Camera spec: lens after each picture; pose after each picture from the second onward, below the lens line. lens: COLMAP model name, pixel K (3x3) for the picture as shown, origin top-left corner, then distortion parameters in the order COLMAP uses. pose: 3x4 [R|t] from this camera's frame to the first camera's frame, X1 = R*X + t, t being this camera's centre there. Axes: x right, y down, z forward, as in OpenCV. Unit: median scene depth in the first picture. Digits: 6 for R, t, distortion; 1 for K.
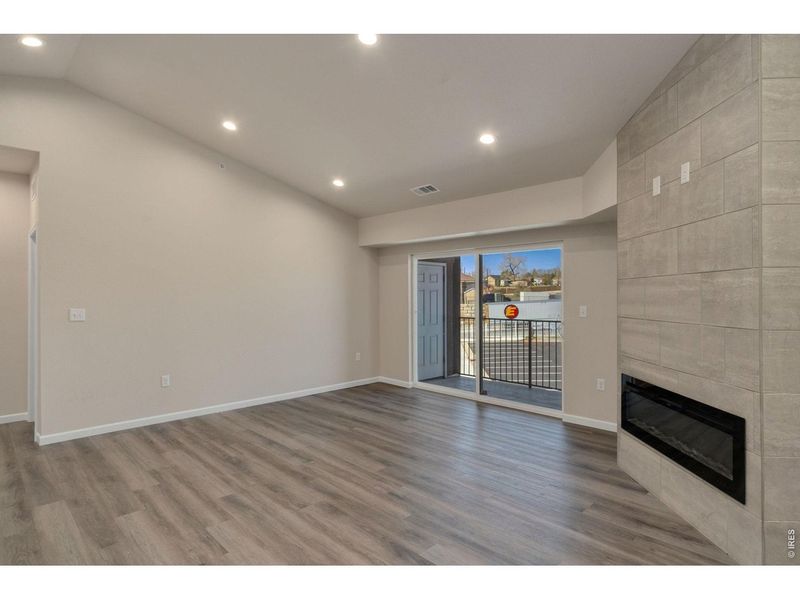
lens RADIAL K [[443.9, 0, 398.2], [0, 443.9, 296.9], [0, 0, 1]] dist [0.004319, 0.001137]
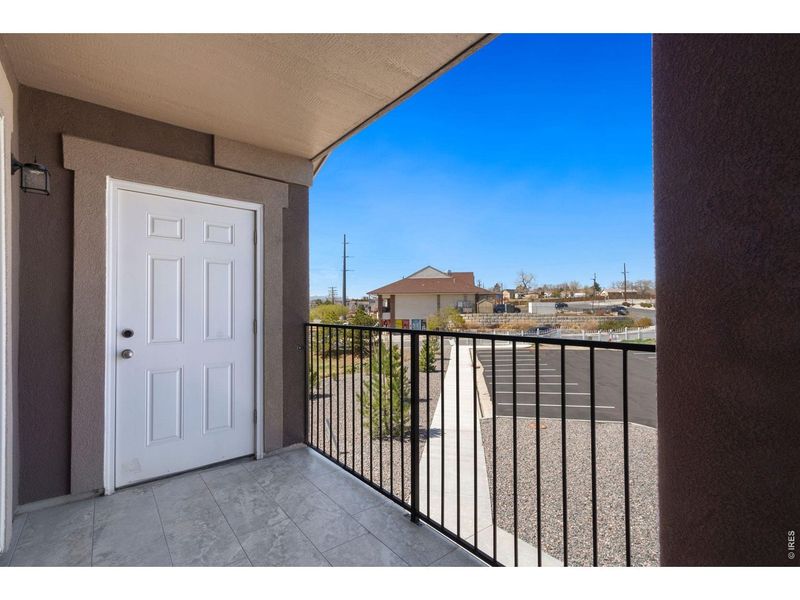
lens RADIAL K [[369.6, 0, 400.0], [0, 369.6, 300.0], [0, 0, 1]] dist [0.001252, 0.000173]
pose [[0.996984, -0.002362, -0.077573, 0.643583], [0.000585, 0.999737, -0.022931, 0.069705], [0.077606, 0.022816, 0.996723, 1.460859]]
